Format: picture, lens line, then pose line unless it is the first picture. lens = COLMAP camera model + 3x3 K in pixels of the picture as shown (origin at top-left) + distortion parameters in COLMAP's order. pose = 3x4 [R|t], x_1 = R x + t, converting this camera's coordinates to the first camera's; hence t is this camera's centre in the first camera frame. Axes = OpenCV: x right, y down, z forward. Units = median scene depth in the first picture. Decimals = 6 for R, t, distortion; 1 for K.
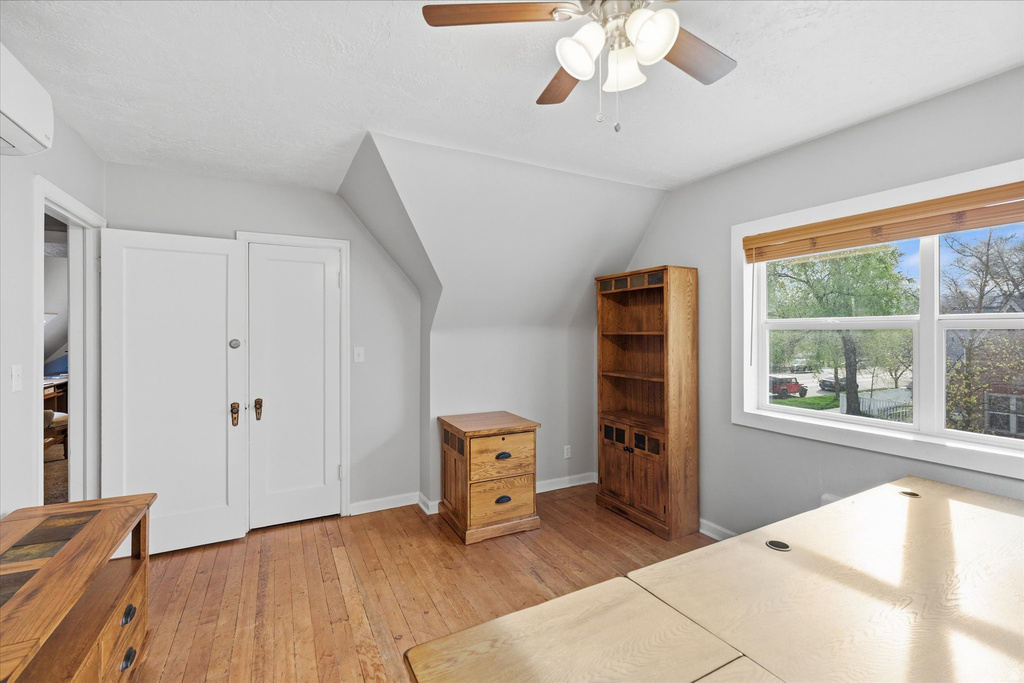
lens RADIAL K [[463.2, 0, 513.8], [0, 463.2, 334.5], [0, 0, 1]] dist [0.000970, -0.000018]
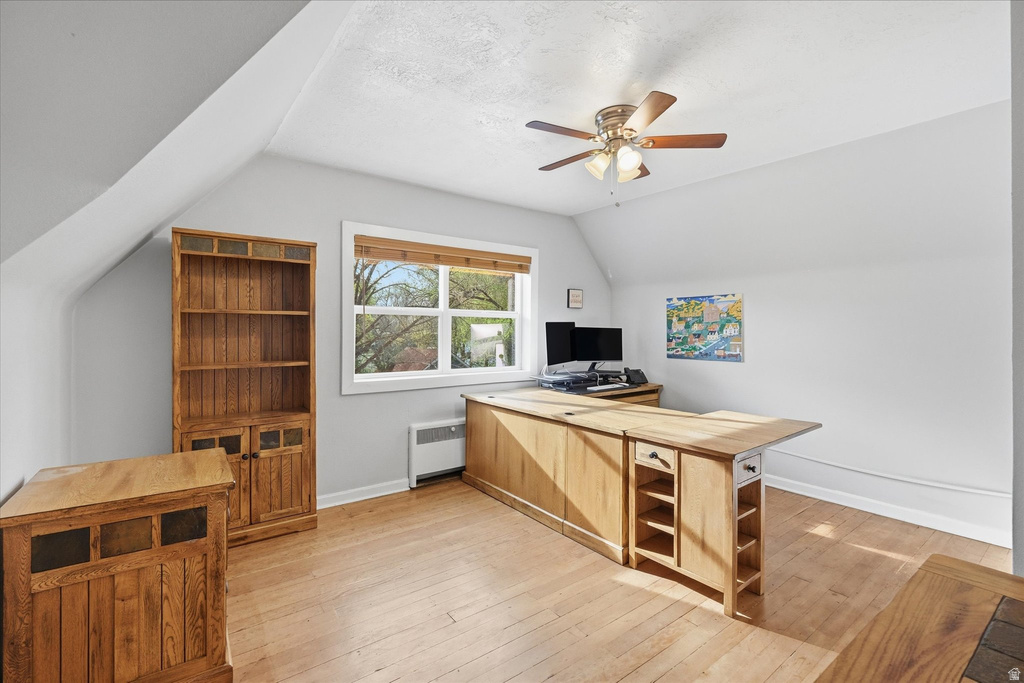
lens RADIAL K [[463.2, 0, 510.8], [0, 463.2, 342.4], [0, 0, 1]] dist [0.000970, -0.000018]
pose [[-0.173015, -0.022819, 0.984655, -0.662882], [0.000042, 0.999731, 0.023176, 0.033059], [-0.984919, 0.004052, -0.172968, 0.737644]]
